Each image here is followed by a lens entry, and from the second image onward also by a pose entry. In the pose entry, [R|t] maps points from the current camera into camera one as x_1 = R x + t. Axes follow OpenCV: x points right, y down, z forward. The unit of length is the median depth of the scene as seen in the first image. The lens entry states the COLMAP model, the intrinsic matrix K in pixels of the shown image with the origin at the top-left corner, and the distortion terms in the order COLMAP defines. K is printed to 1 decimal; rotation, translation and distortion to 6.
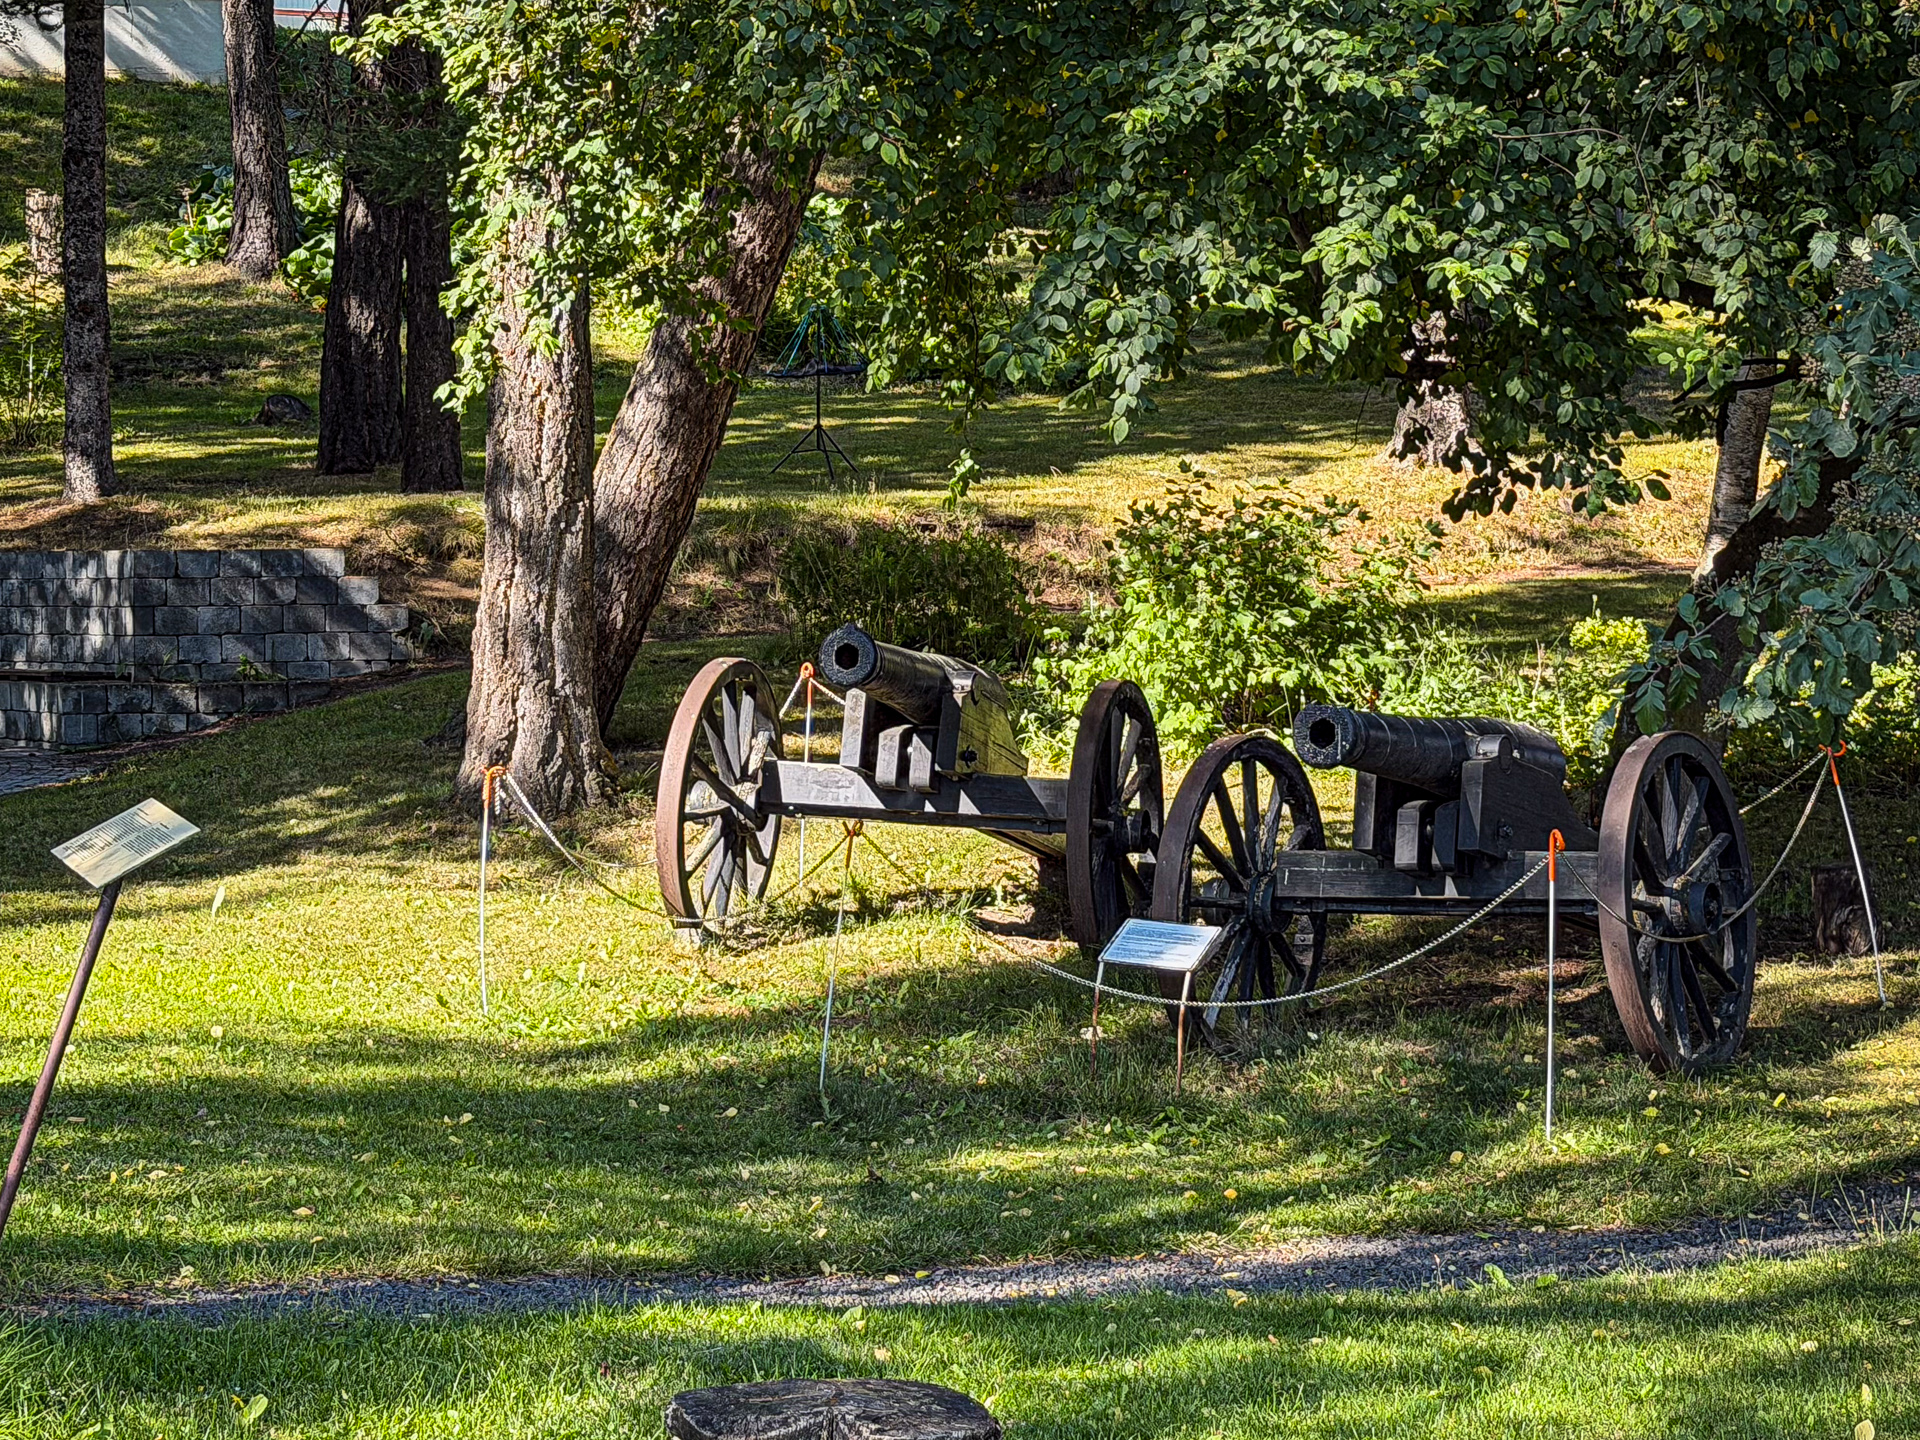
lens RADIAL K [[4173.1, 0, 958.4], [0, 4173.1, 718.7], [0, 0, 1]] dist [0.022921, 0.000000]
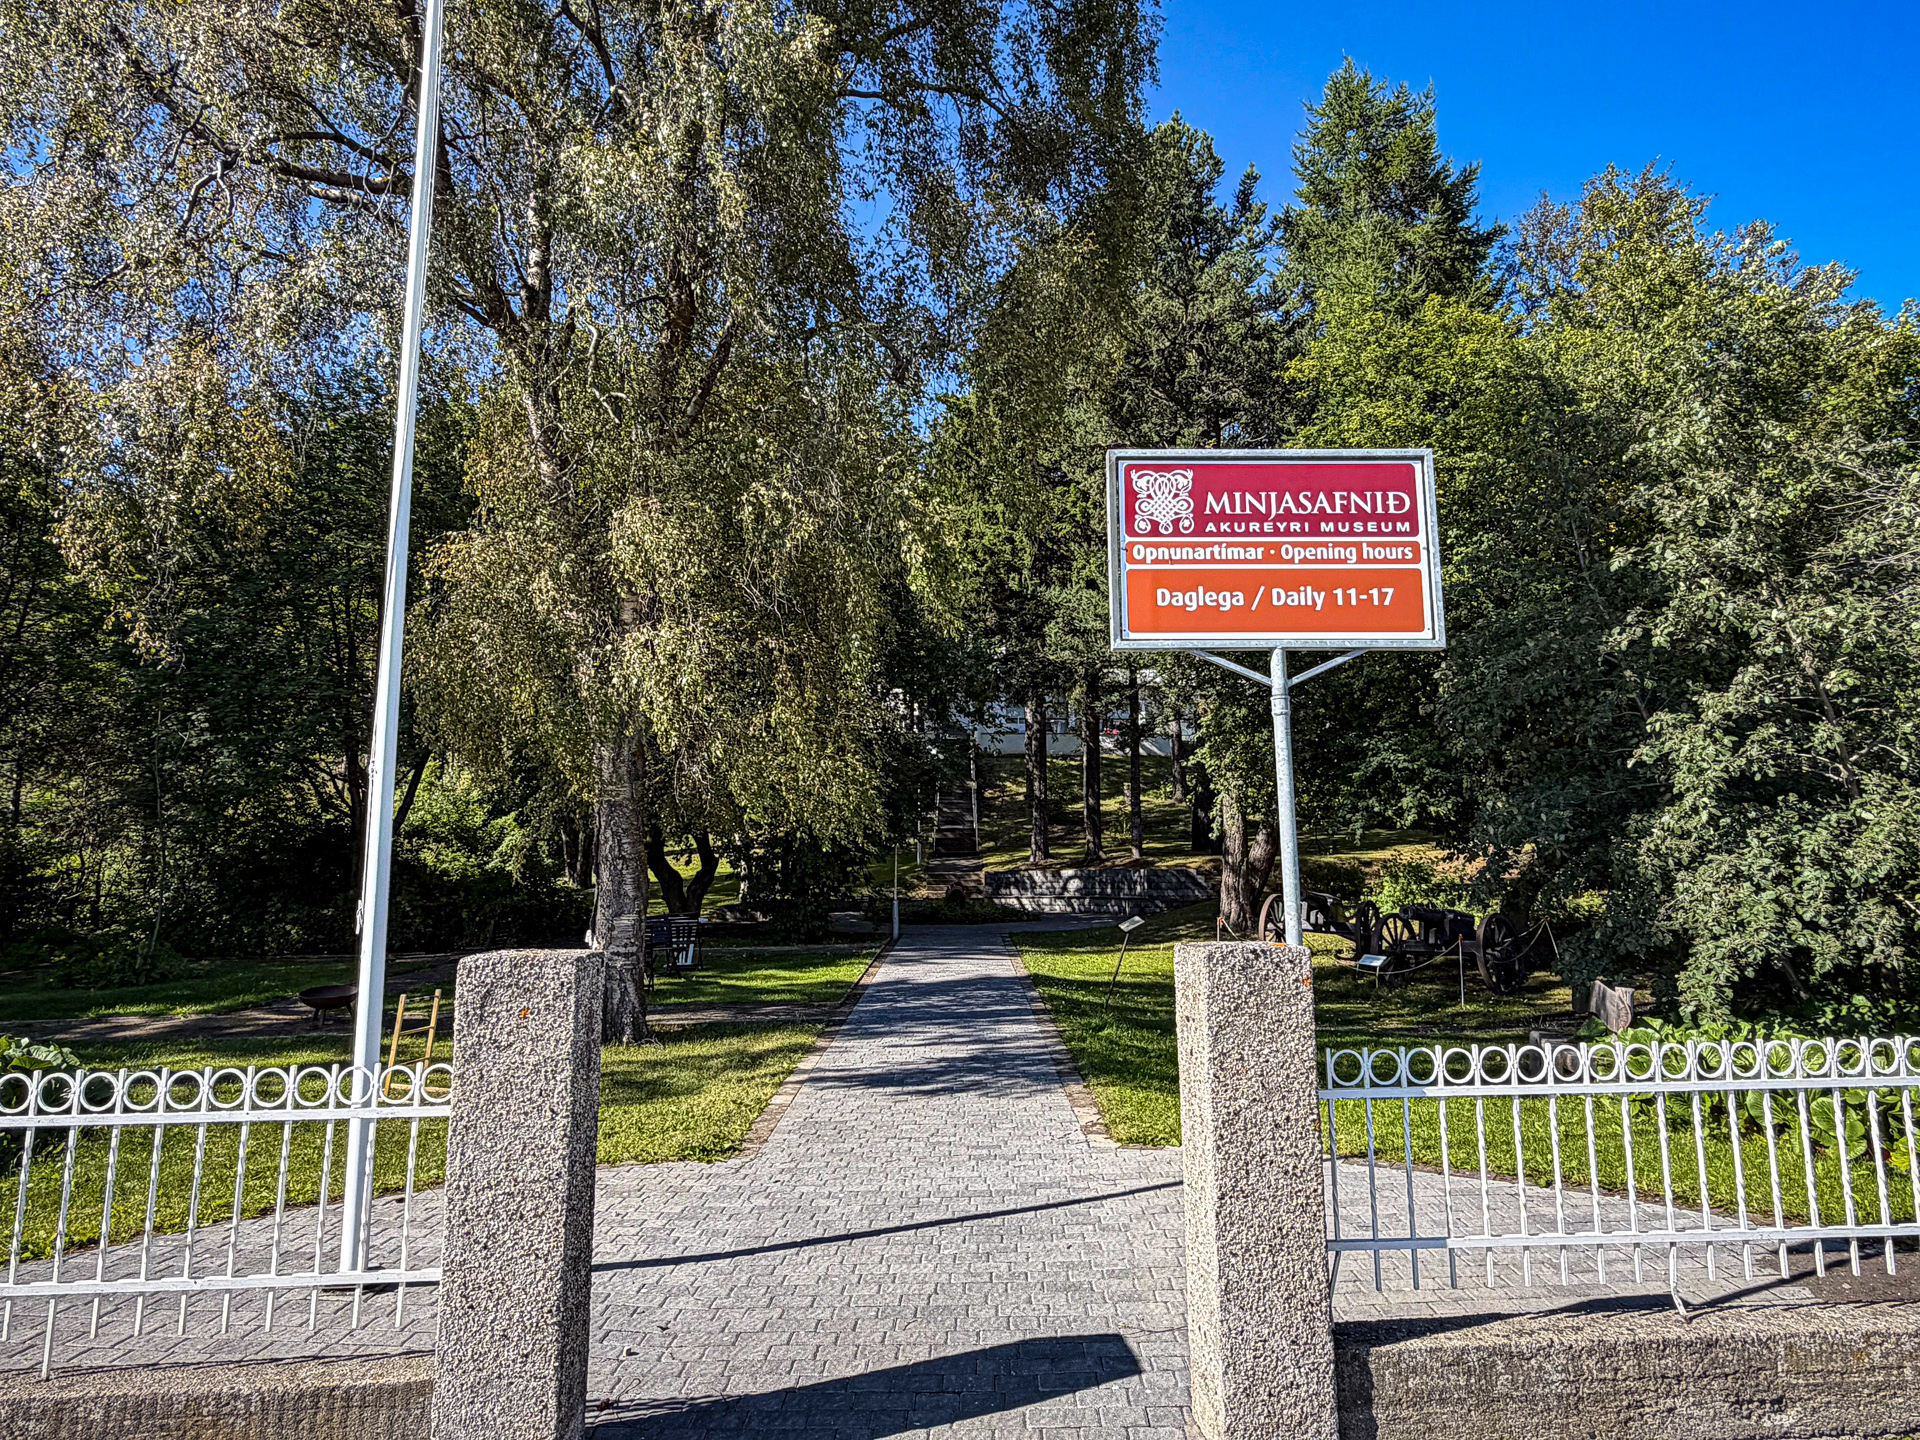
lens RADIAL K [[1116.1, 0, 954.9], [0, 1116.1, 719.8], [0, 0, 1]] dist [0.003897, 0.000247]
pose [[0.931303, -0.048130, -0.361051, 0.058759], [-0.014669, 0.985472, -0.169205, 0.007705], [0.363949, 0.162877, 0.917067, -0.219346]]
